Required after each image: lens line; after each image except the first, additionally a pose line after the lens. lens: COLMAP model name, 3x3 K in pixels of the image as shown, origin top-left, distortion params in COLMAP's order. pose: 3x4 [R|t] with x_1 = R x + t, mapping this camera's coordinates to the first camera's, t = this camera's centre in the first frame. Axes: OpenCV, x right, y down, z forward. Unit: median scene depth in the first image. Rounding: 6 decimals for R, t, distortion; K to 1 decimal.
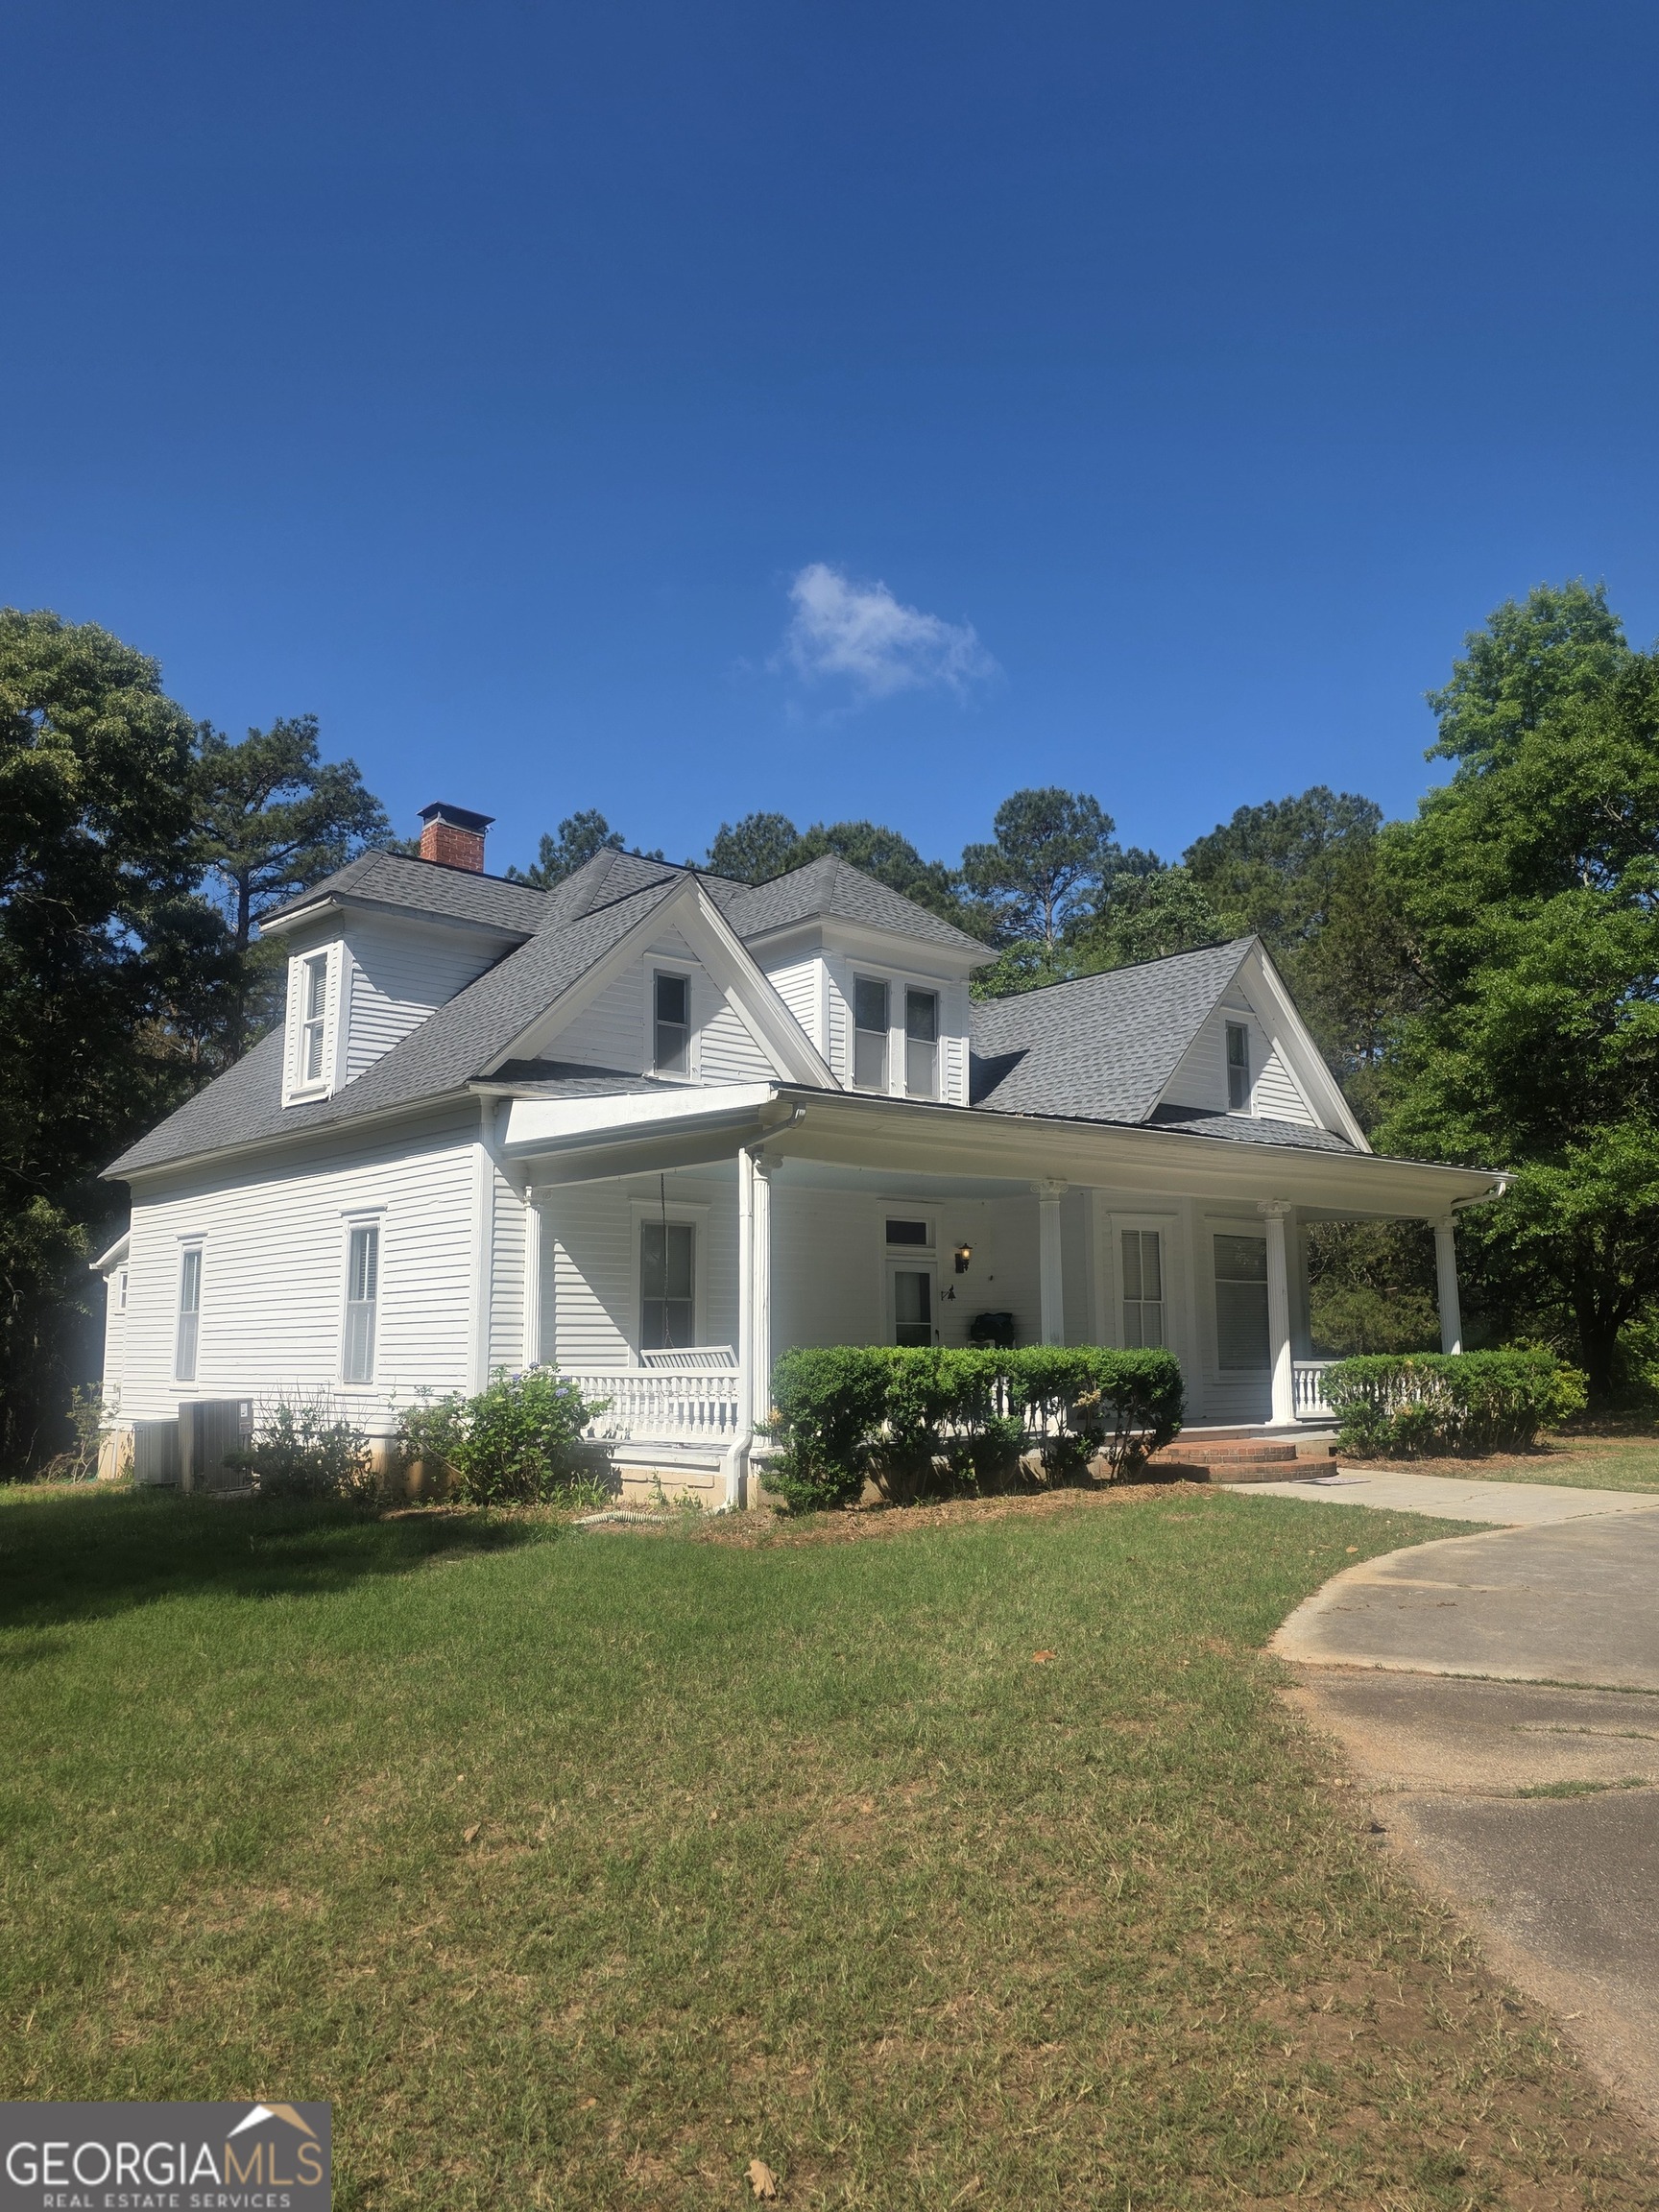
lens RADIAL K [[1616.7, 0, 829.5], [0, 1616.7, 1106.0], [0, 0, 1]] dist [0.077682, -0.000354]
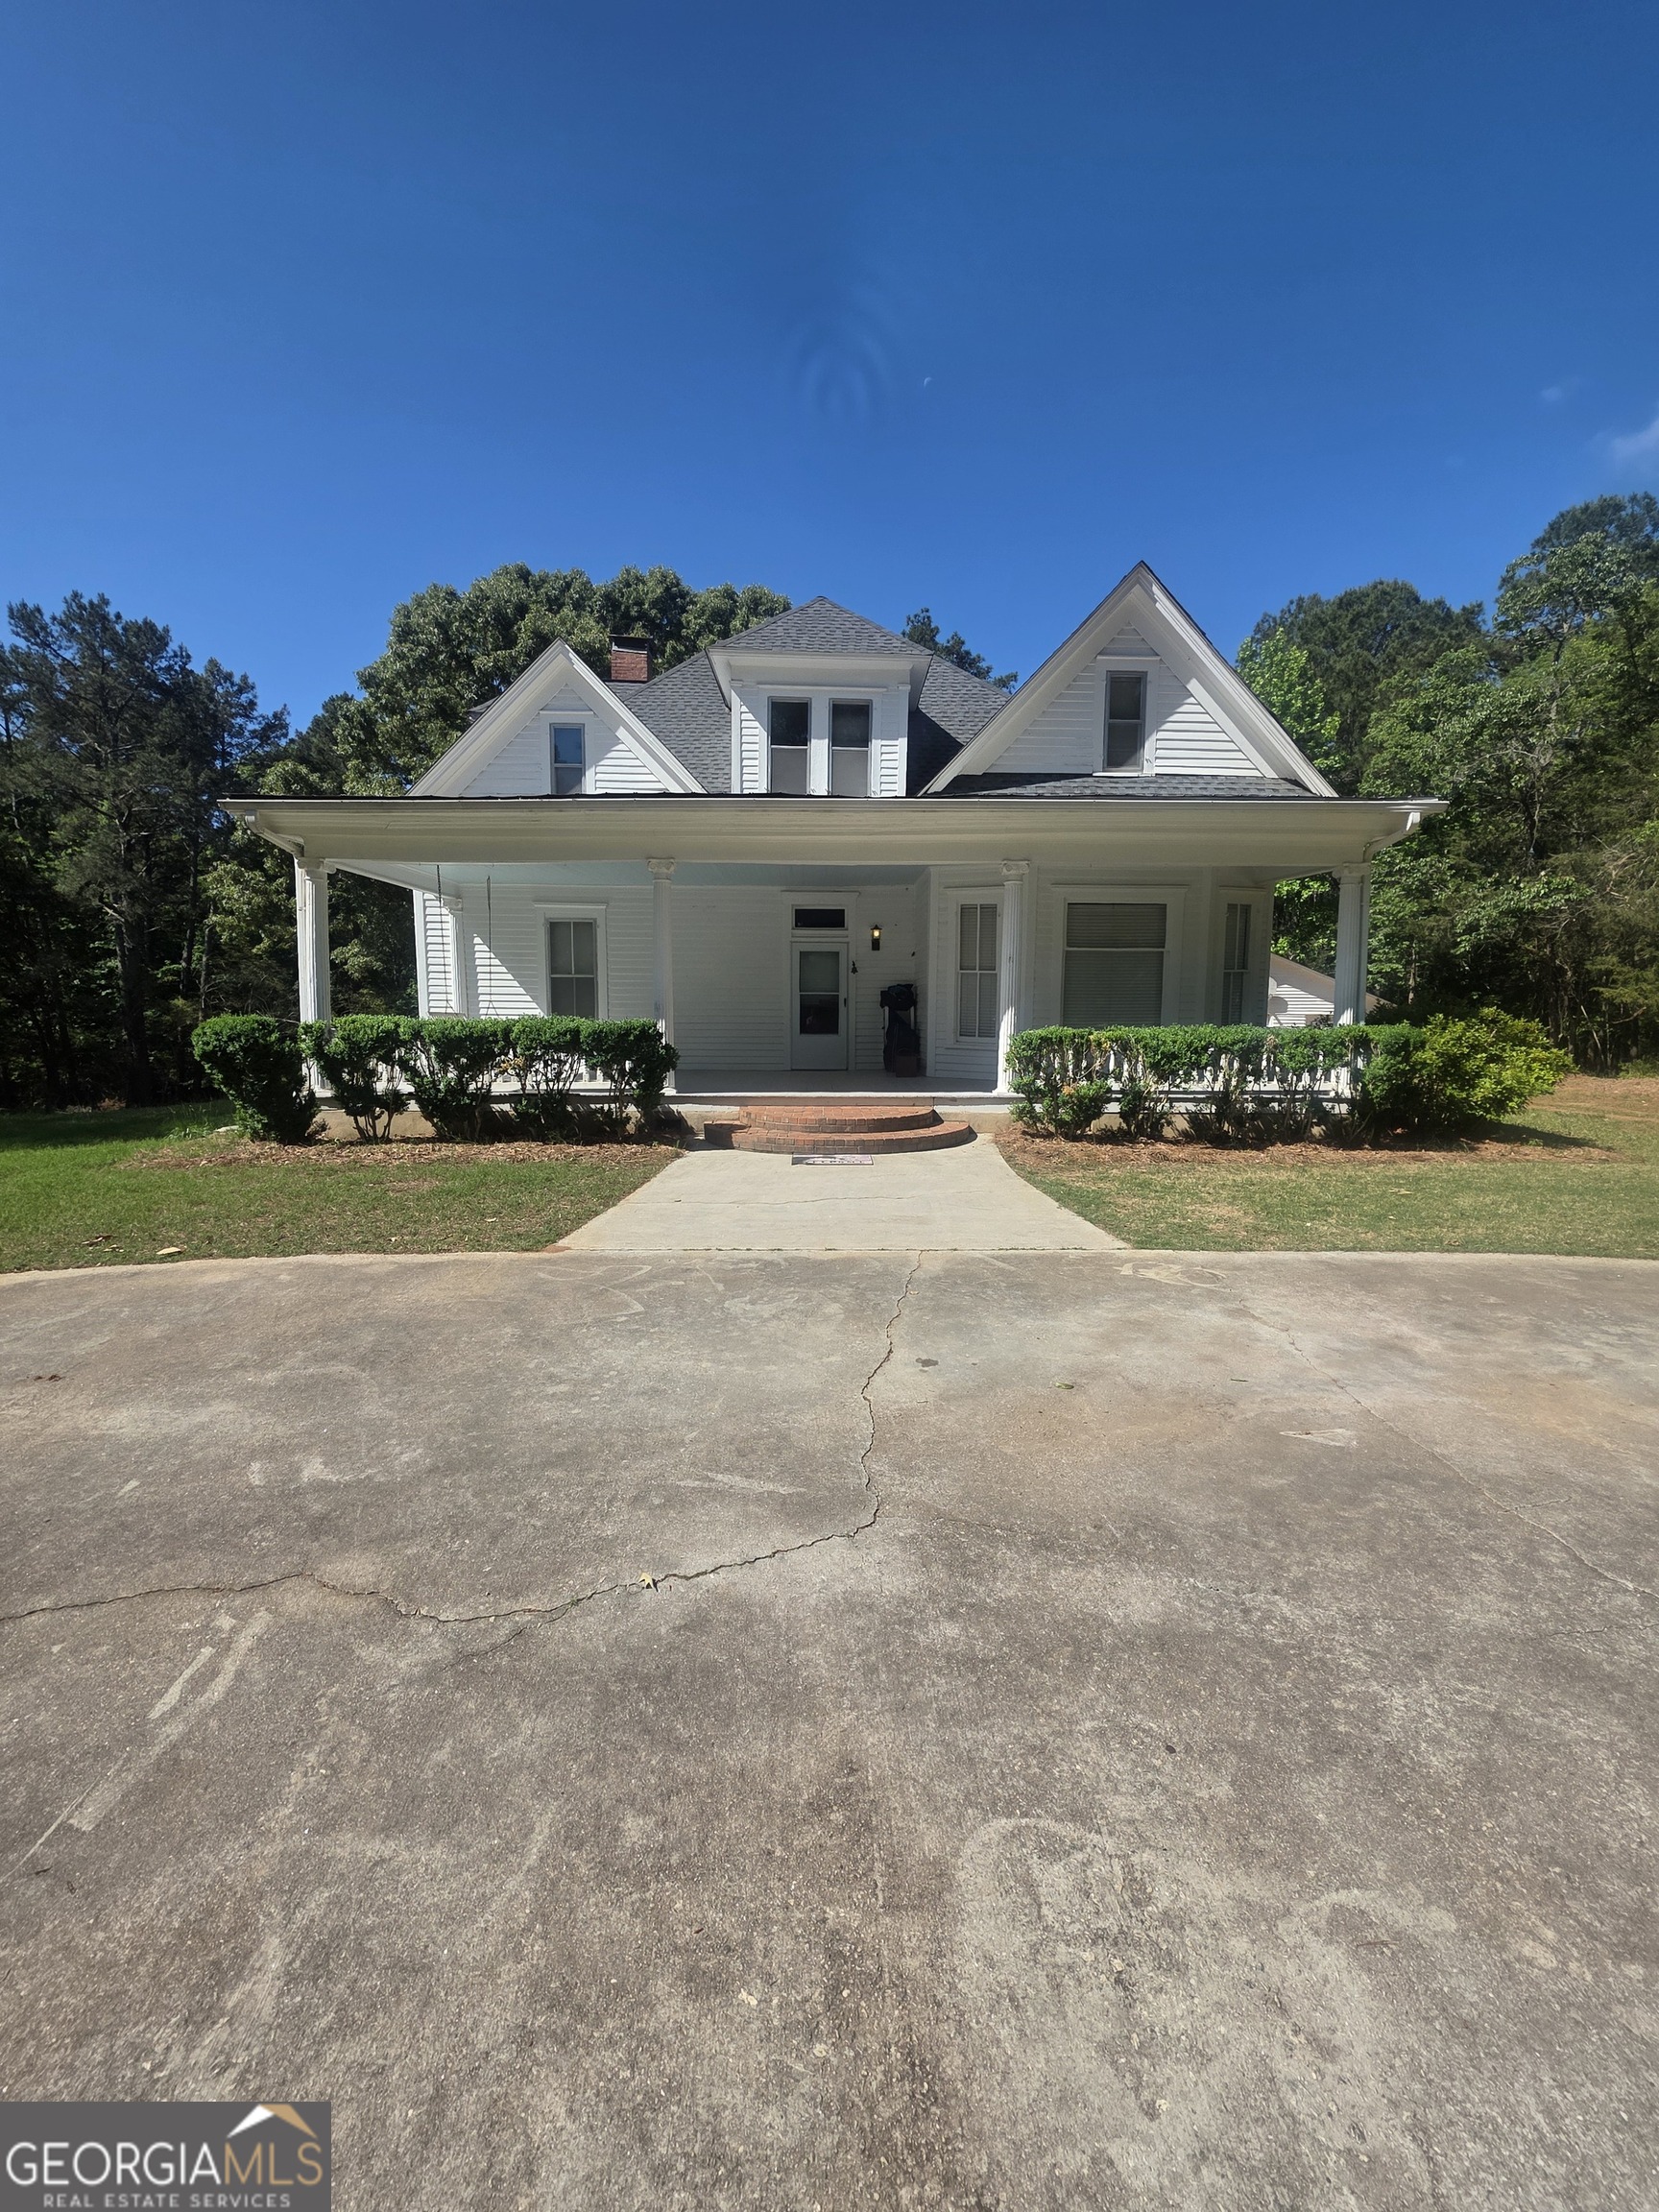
lens RADIAL K [[890.2, 0, 829.5], [0, 890.2, 1106.0], [0, 0, 1]] dist [-0.006866, -0.000325]
pose [[0.767576, 0.080687, -0.635859, 0.475891], [0.086371, 0.969976, 0.227347, 0.062516], [0.635111, -0.229426, 0.737562, 0.472437]]
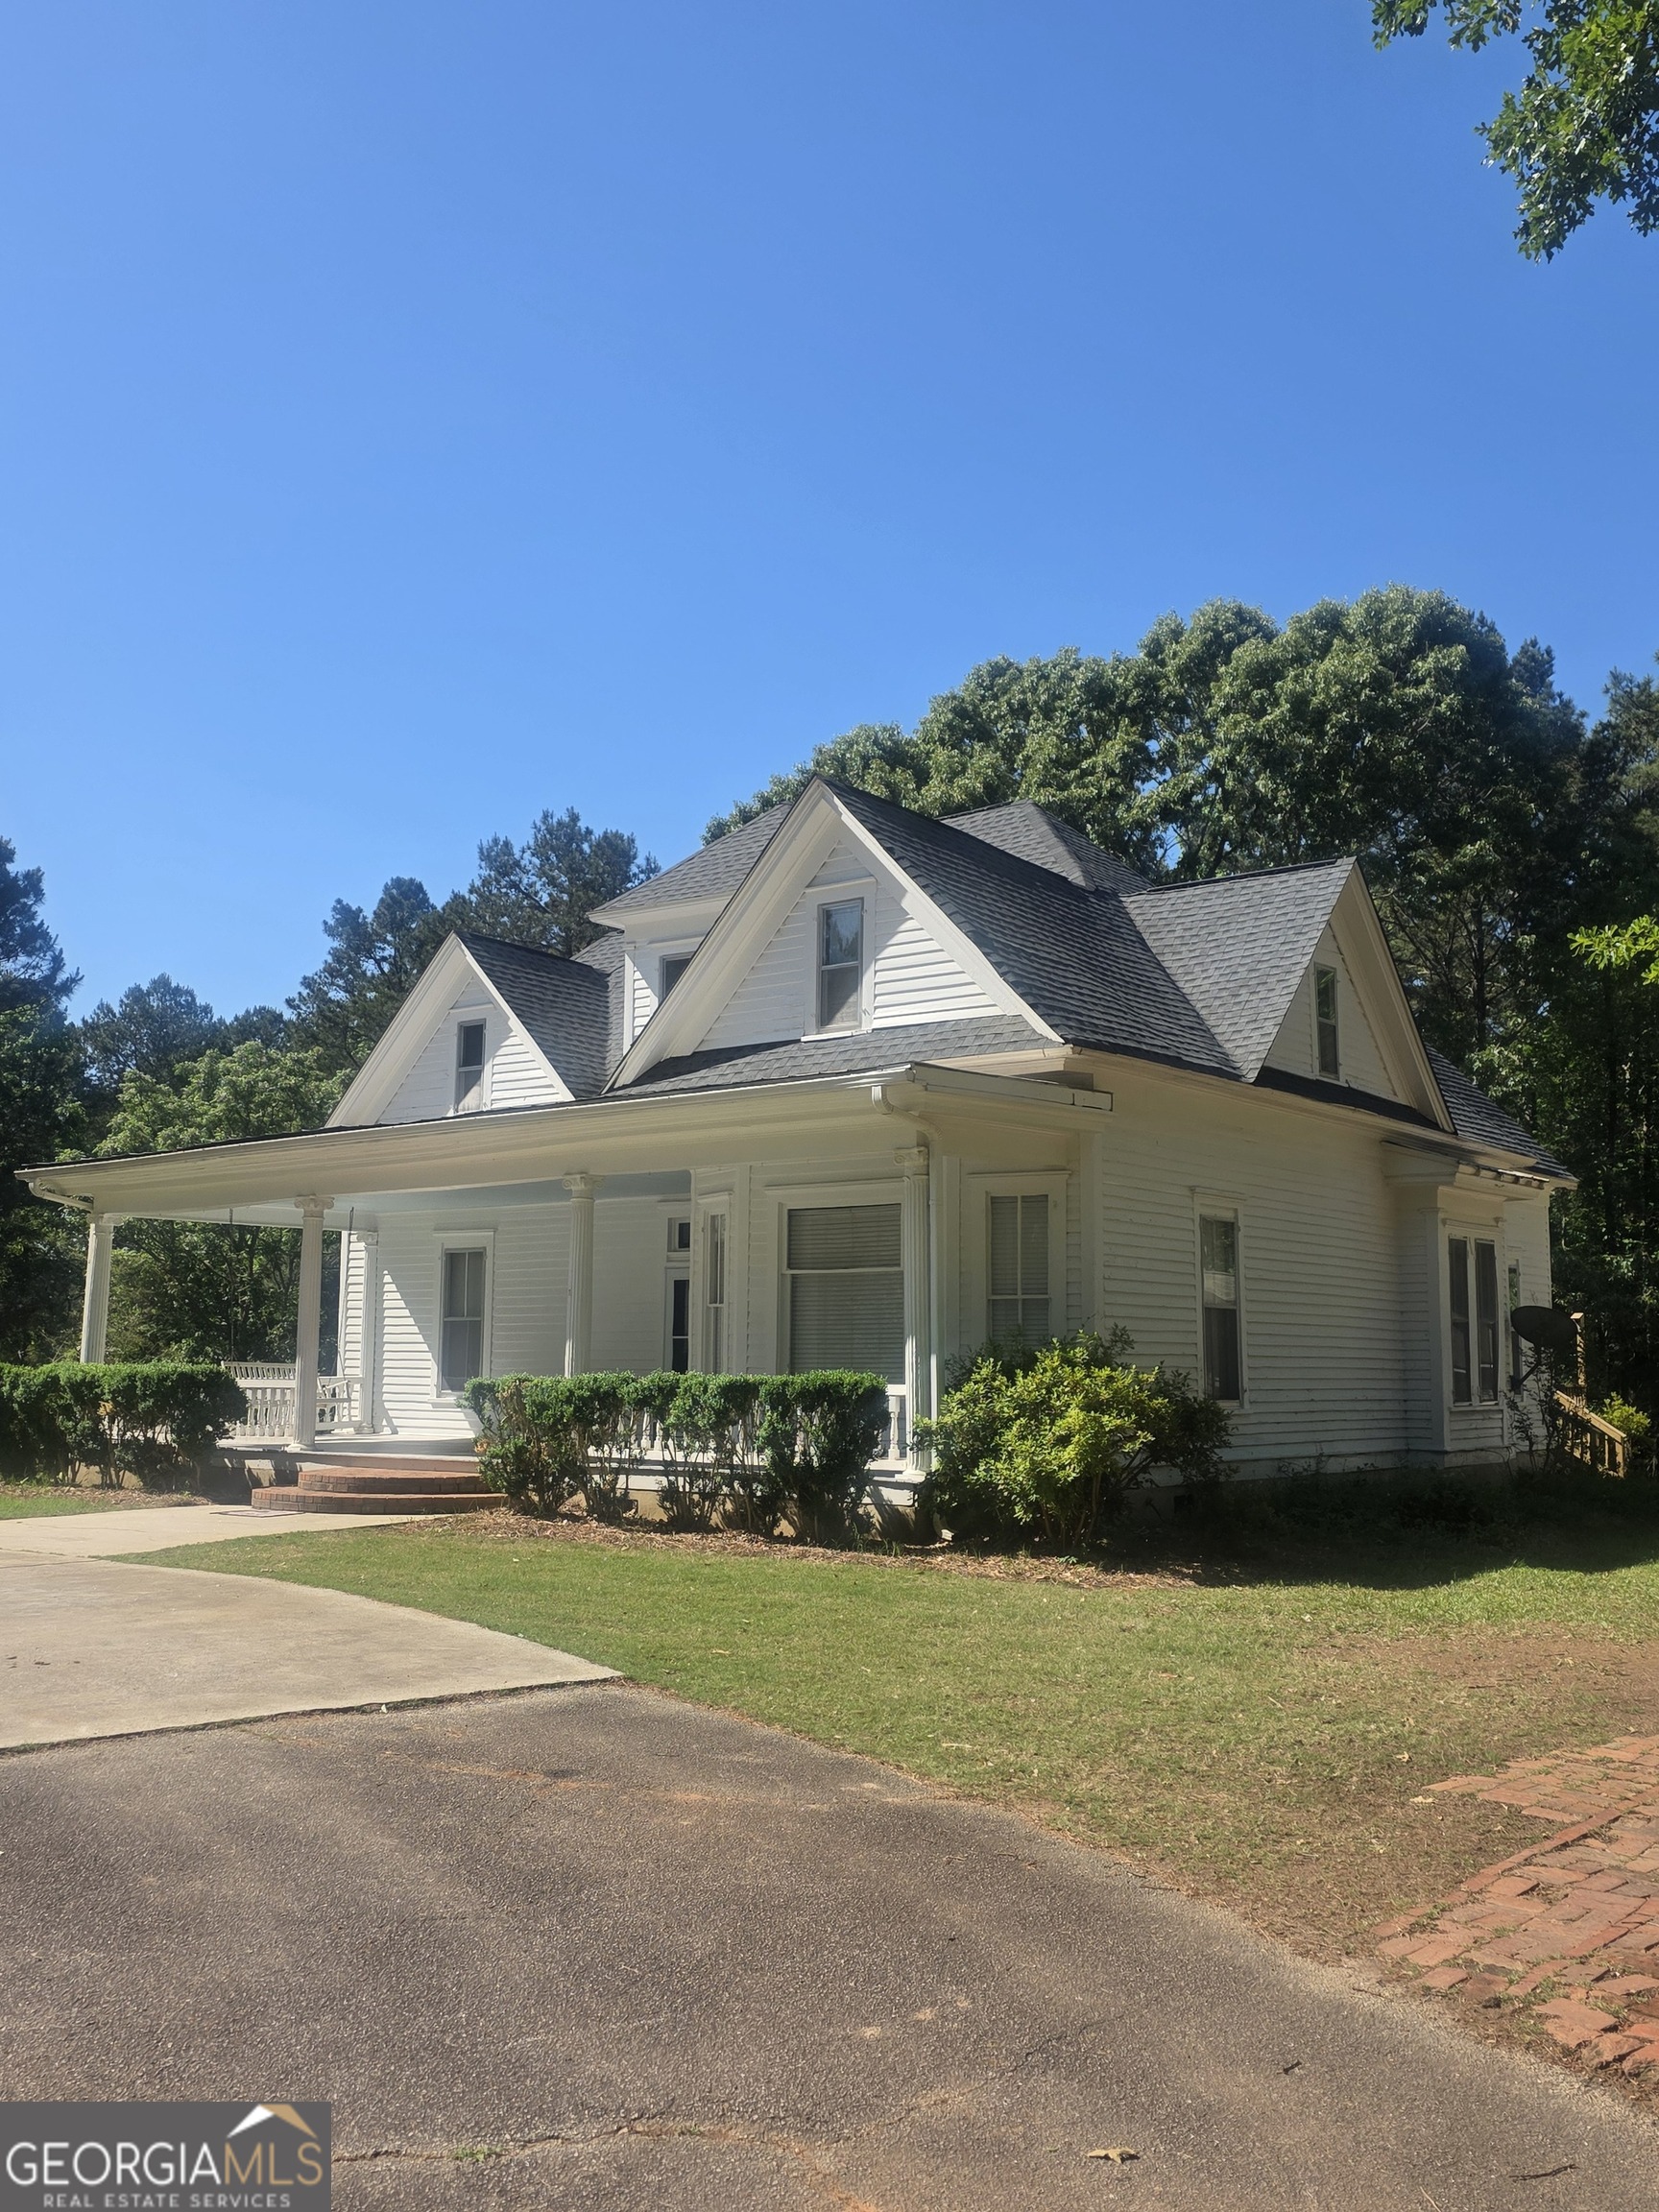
lens RADIAL K [[1976.8, 0, 829.5], [0, 1976.8, 1106.0], [0, 0, 1]] dist [0.069462, -0.000538]
pose [[0.191232, -0.121200, -0.974033, 1.097202], [0.141100, 0.985435, -0.094916, 0.119273], [0.971350, -0.119285, 0.205548, 0.835522]]
